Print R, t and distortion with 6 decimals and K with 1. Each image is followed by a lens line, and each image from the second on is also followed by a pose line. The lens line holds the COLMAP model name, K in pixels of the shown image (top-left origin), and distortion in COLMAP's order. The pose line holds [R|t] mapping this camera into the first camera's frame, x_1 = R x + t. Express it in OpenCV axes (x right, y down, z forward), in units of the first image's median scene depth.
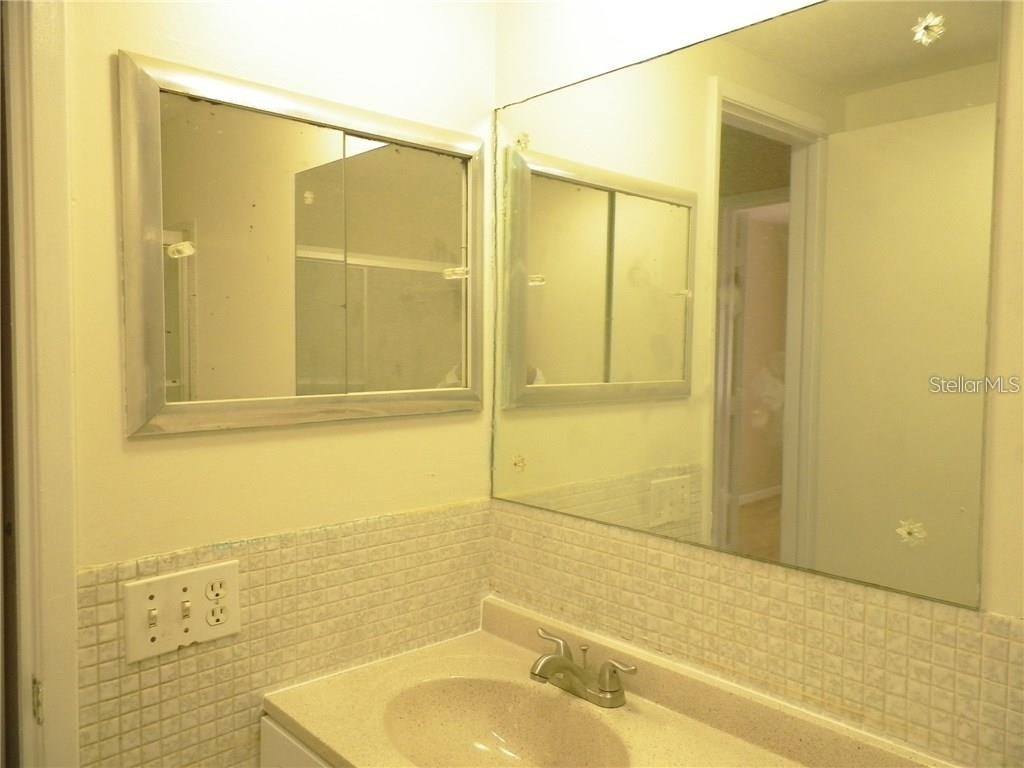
lens RADIAL K [[763.2, 0, 510.0], [0, 763.2, 389.2], [0, 0, 1]] dist [-0.011093, 0.015983]
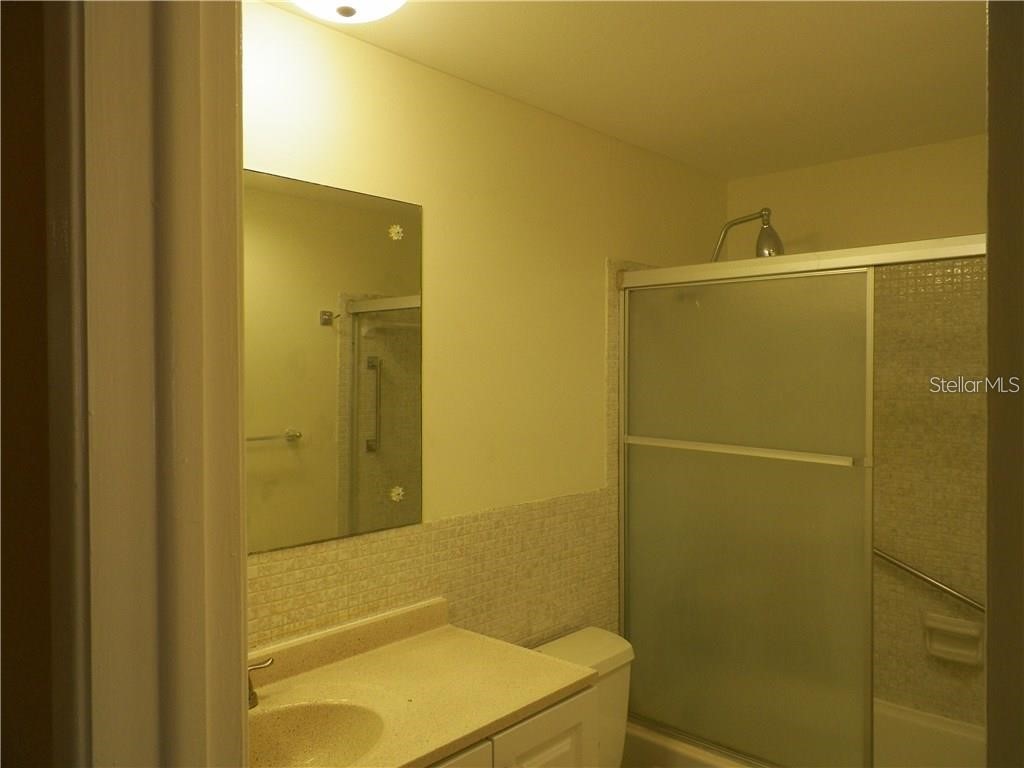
lens RADIAL K [[763.2, 0, 510.1], [0, 763.2, 380.7], [0, 0, 1]] dist [-0.011093, 0.015983]
pose [[-0.093909, -0.017156, 0.995433, -1.187976], [0.051322, 0.998439, 0.022050, -0.104111], [-0.994257, 0.053159, -0.092882, 0.756734]]
